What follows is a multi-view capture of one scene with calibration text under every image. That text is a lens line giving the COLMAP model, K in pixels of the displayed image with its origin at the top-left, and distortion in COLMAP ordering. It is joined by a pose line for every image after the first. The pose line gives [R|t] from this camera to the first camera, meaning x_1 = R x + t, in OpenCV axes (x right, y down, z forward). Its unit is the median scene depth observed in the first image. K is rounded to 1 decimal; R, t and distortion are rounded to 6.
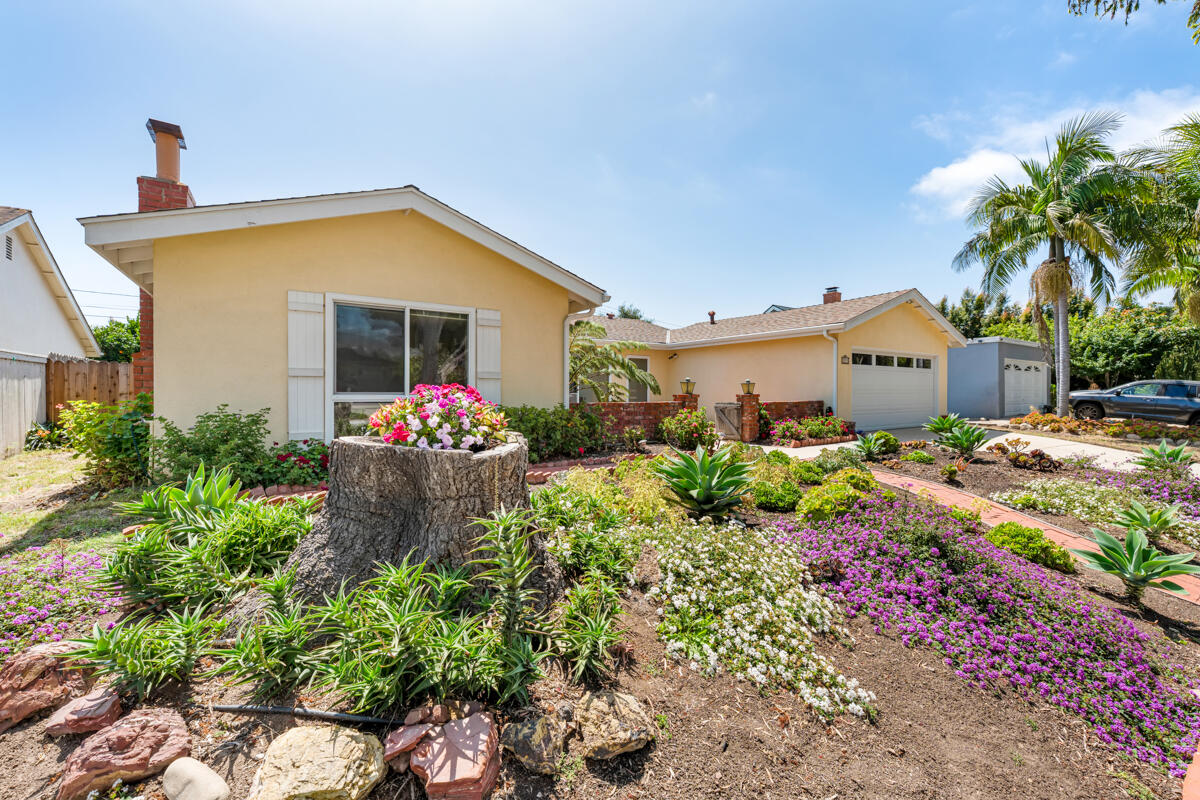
lens RADIAL K [[488.5, 0, 598.7], [0, 488.5, 393.9], [0, 0, 1]] dist [-0.001349, -0.000001]
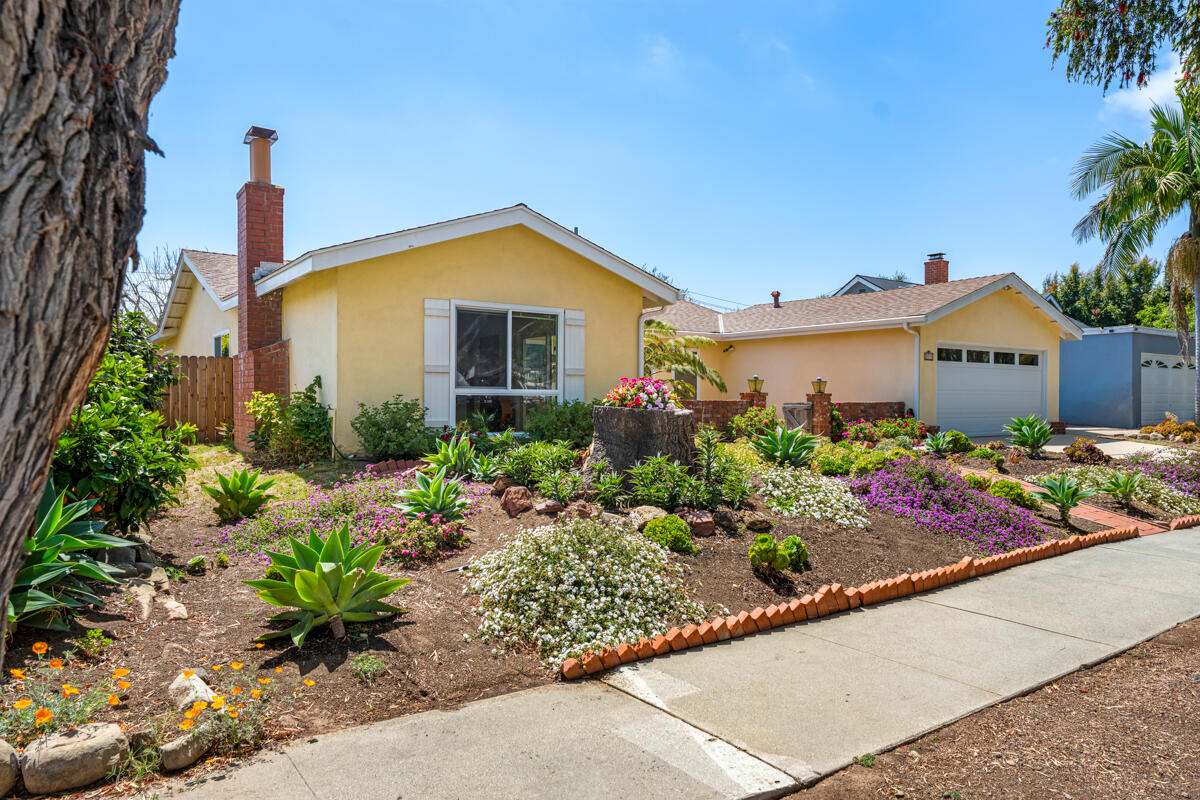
lens RADIAL K [[800.4, 0, 600.0], [0, 800.4, 400.0], [0, 0, 1]] dist [-0.002590, -0.002536]
pose [[0.999743, 0.003416, 0.022413, -0.158361], [-0.003356, 0.999991, -0.002694, 0.020851], [-0.022422, 0.002618, 0.999745, -0.559986]]
